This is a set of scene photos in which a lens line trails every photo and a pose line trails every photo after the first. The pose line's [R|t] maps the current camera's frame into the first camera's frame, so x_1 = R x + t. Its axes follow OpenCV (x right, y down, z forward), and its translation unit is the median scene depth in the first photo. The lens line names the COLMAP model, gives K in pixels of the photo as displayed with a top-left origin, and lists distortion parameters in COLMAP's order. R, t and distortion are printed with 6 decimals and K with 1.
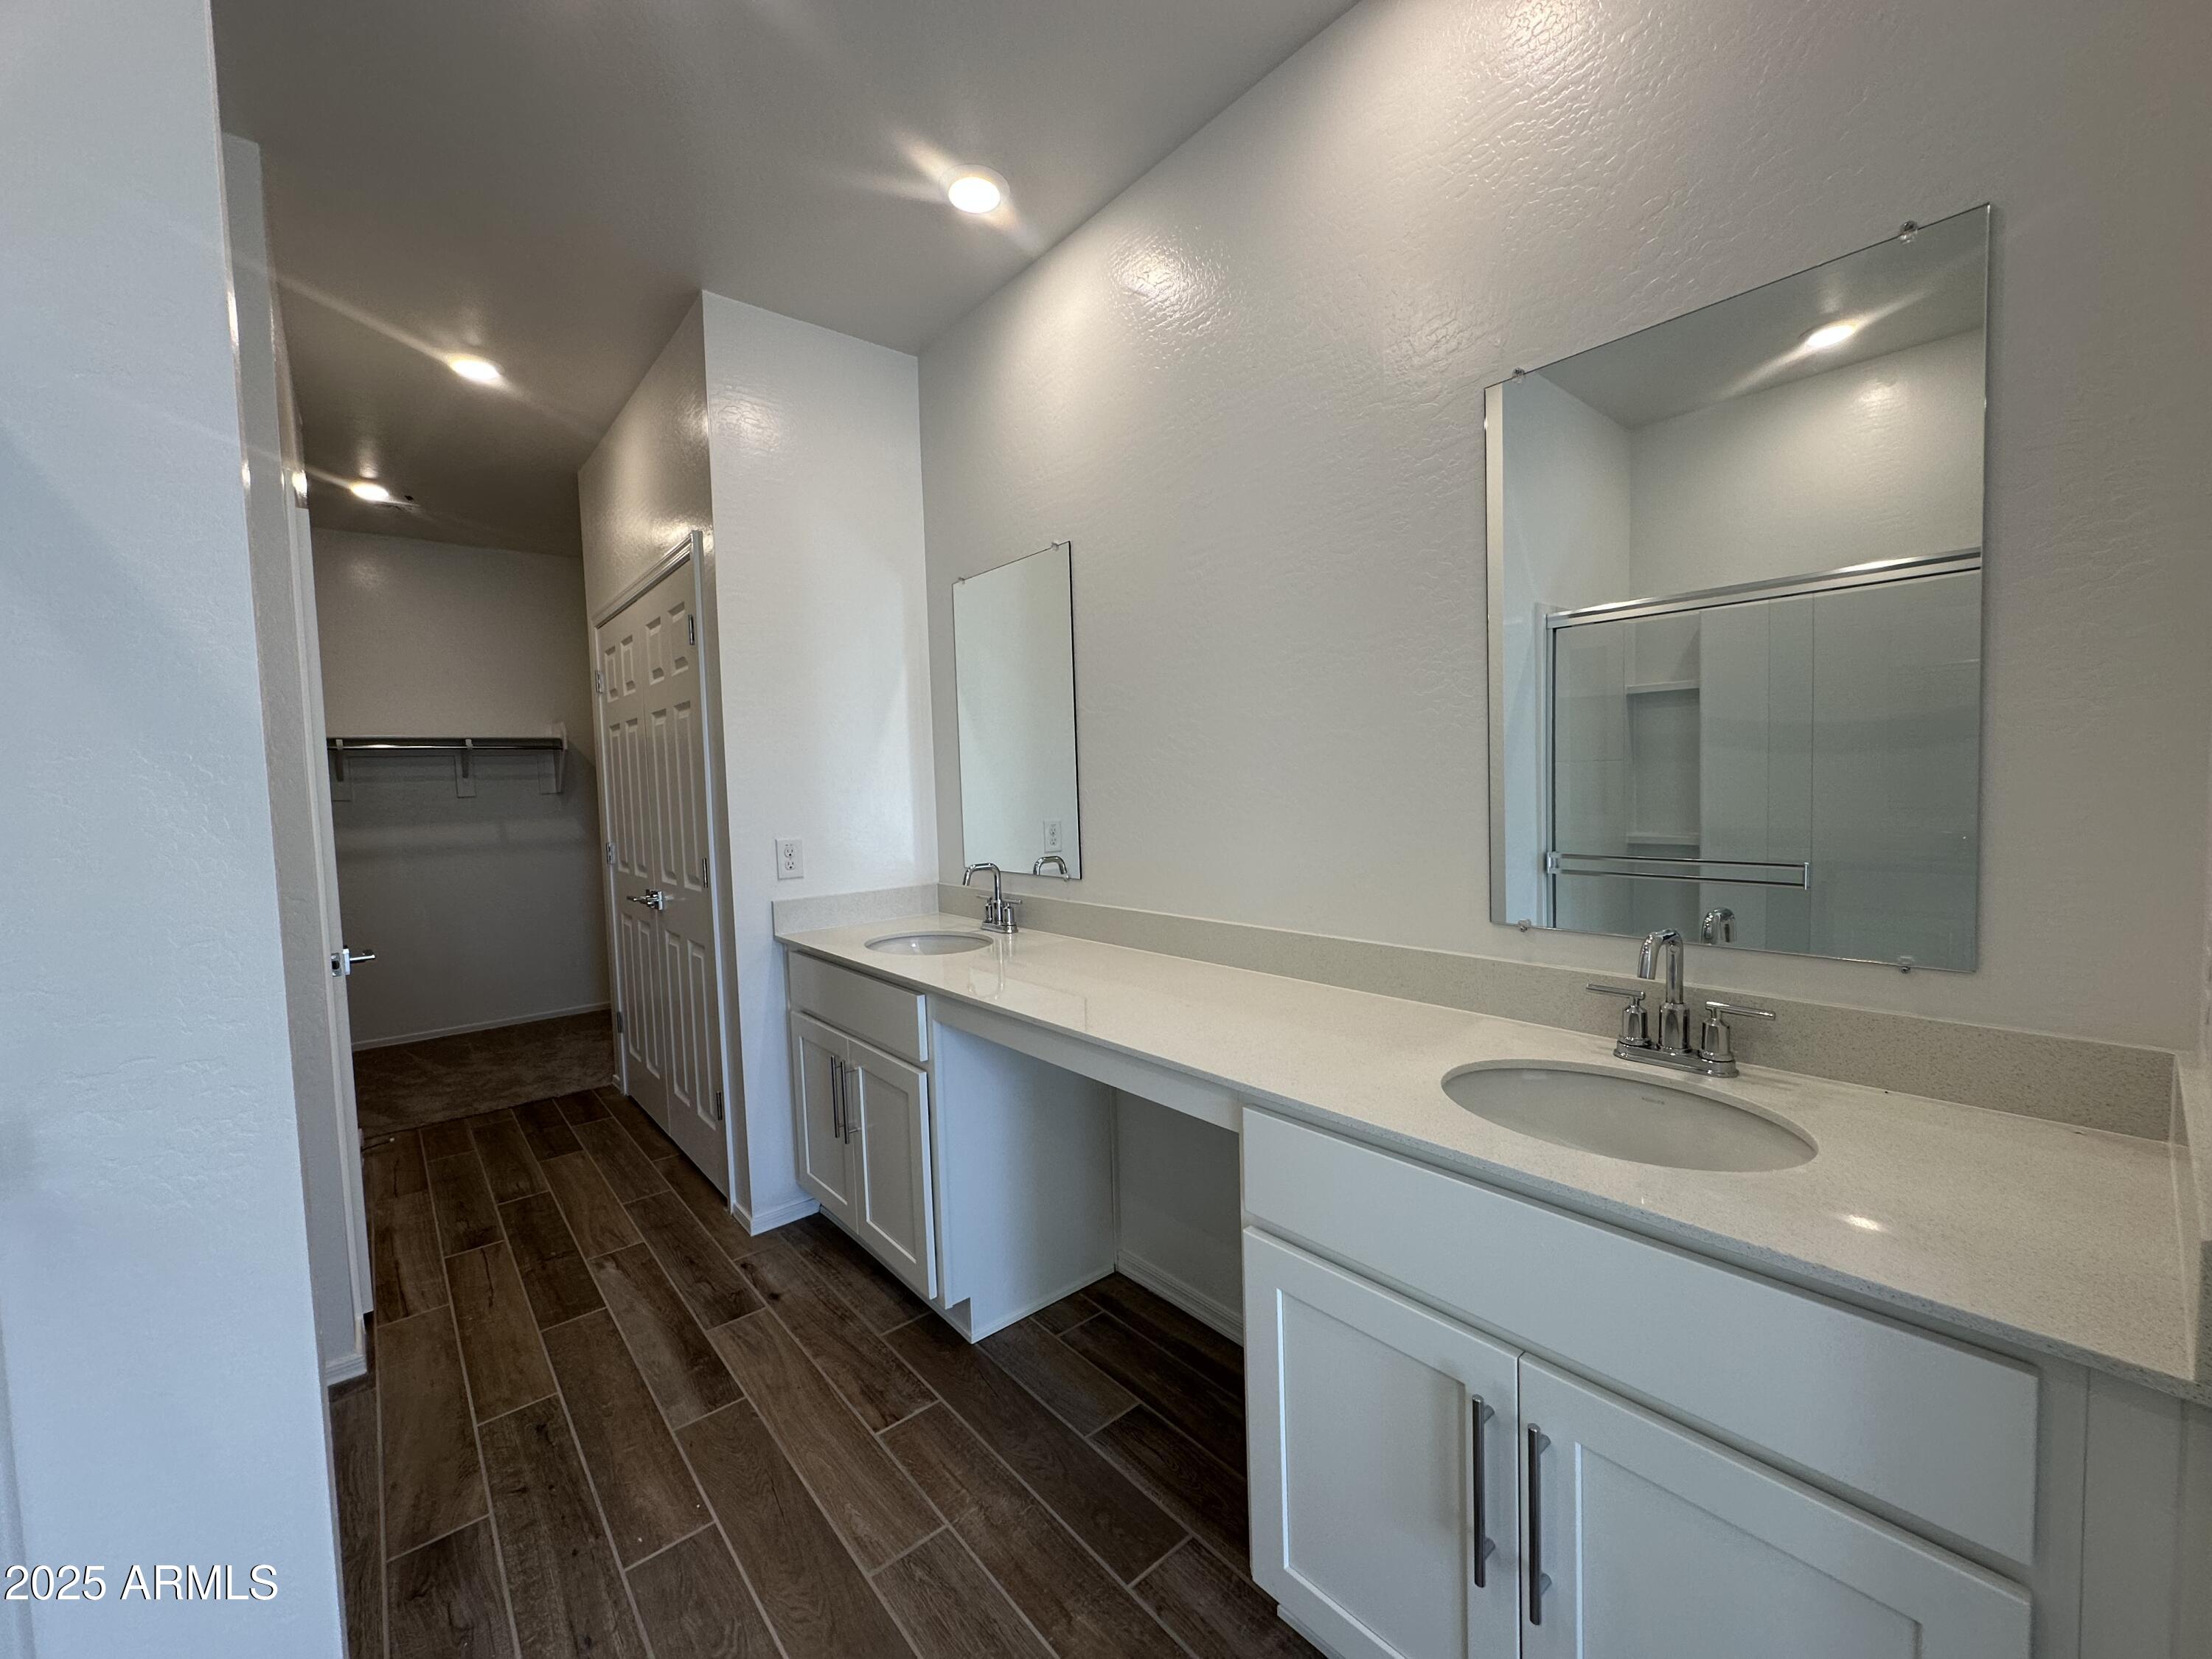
lens RADIAL K [[881.2, 0, 1106.0], [0, 881.2, 829.5], [0, 0, 1]] dist [-0.005290, 0.002201]
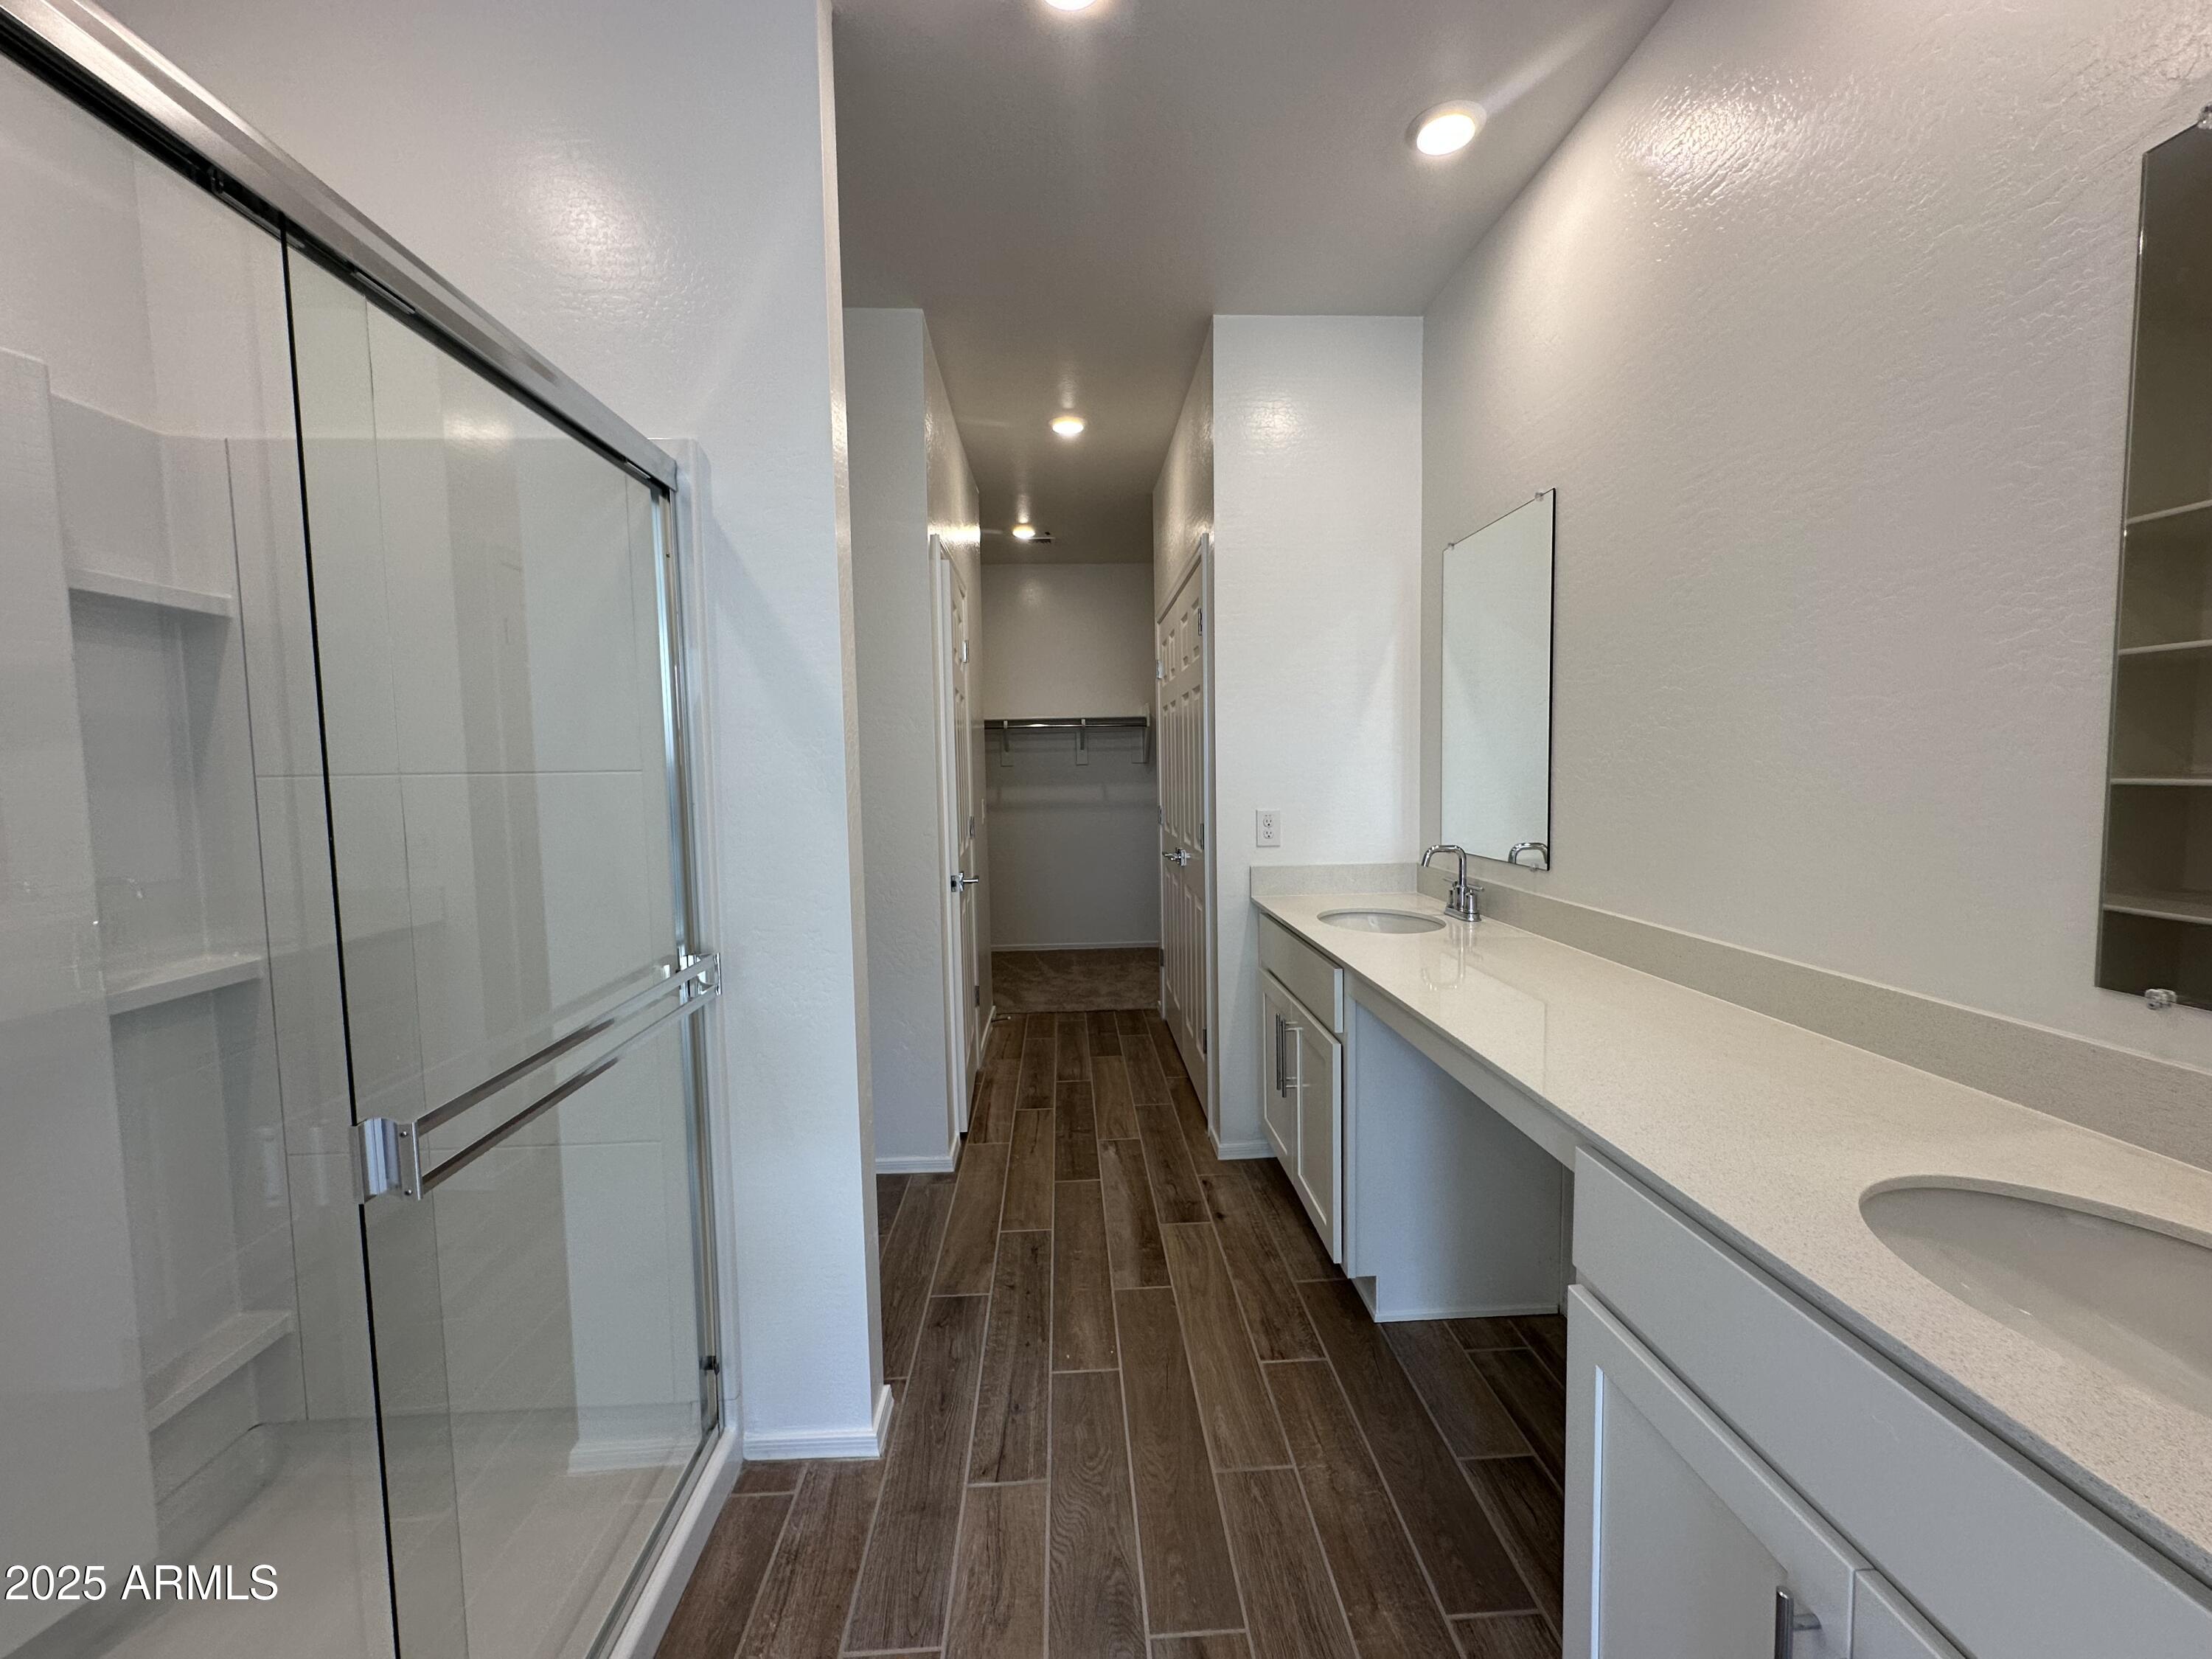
lens RADIAL K [[882.5, 0, 1106.0], [0, 882.5, 829.5], [0, 0, 1]] dist [-0.004488, -0.000721]
pose [[0.791796, 0.060427, -0.607790, 0.158052], [-0.040391, 0.998096, 0.046613, -0.008519], [0.609449, -0.012358, 0.792729, 0.022372]]
